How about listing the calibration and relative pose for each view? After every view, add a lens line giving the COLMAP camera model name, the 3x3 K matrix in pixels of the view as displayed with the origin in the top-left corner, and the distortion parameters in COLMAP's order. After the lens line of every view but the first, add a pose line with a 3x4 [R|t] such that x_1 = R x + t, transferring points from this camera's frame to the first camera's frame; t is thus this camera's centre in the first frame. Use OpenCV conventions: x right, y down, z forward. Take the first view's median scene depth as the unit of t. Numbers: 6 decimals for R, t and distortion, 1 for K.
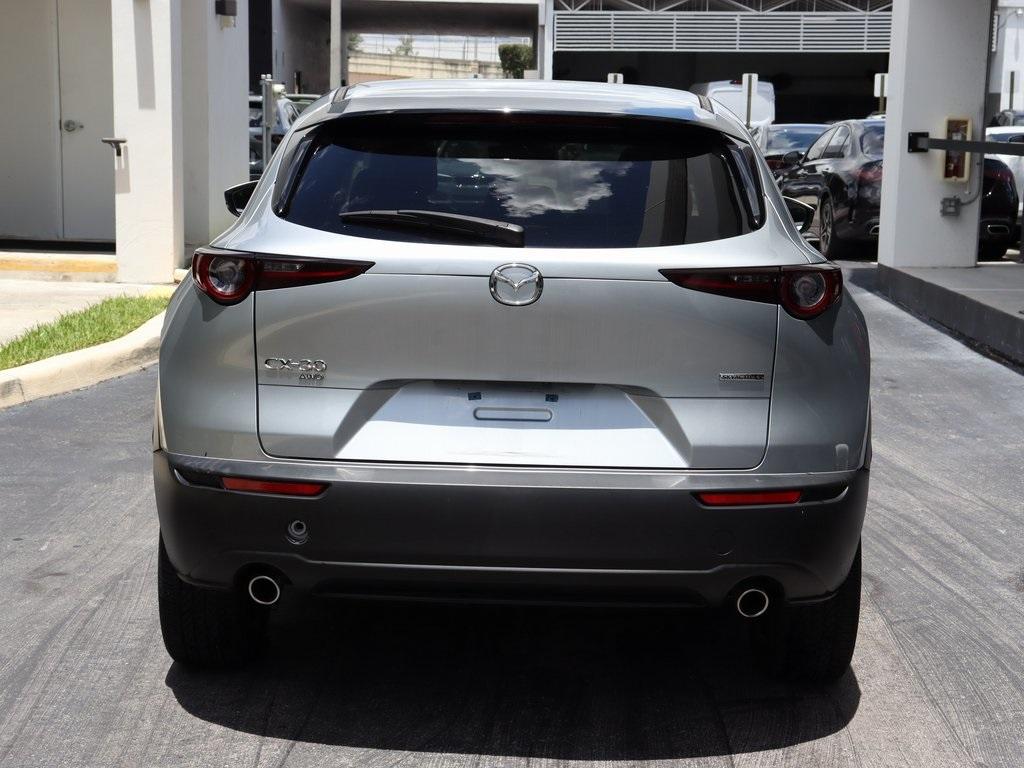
lens RADIAL K [[1808.1, 0, 512.5], [0, 1808.1, 384.9], [0, 0, 1]] dist [0.164092, 0.000000]
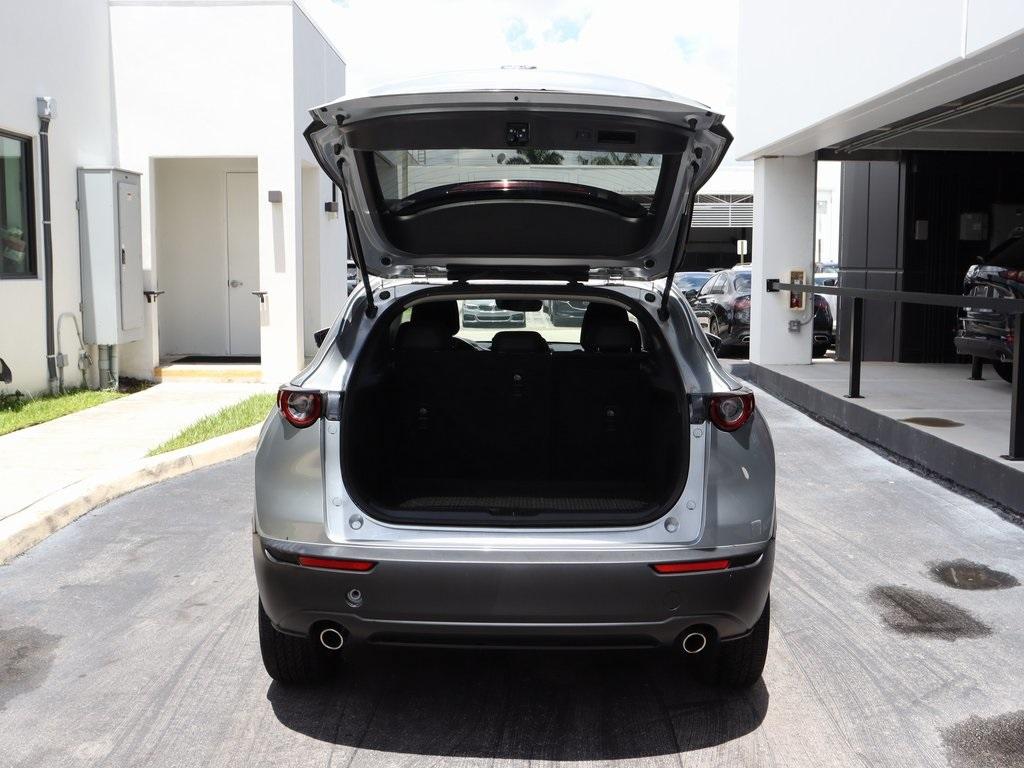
lens RADIAL K [[1113.8, 0, 518.6], [0, 1113.8, 387.9], [0, 0, 1]] dist [-0.065090, 0.000000]
pose [[0.999863, -0.016499, 0.001240, 0.003585], [0.016534, 0.999129, -0.038300, -0.035870], [-0.000607, 0.038316, 0.999266, 0.156766]]
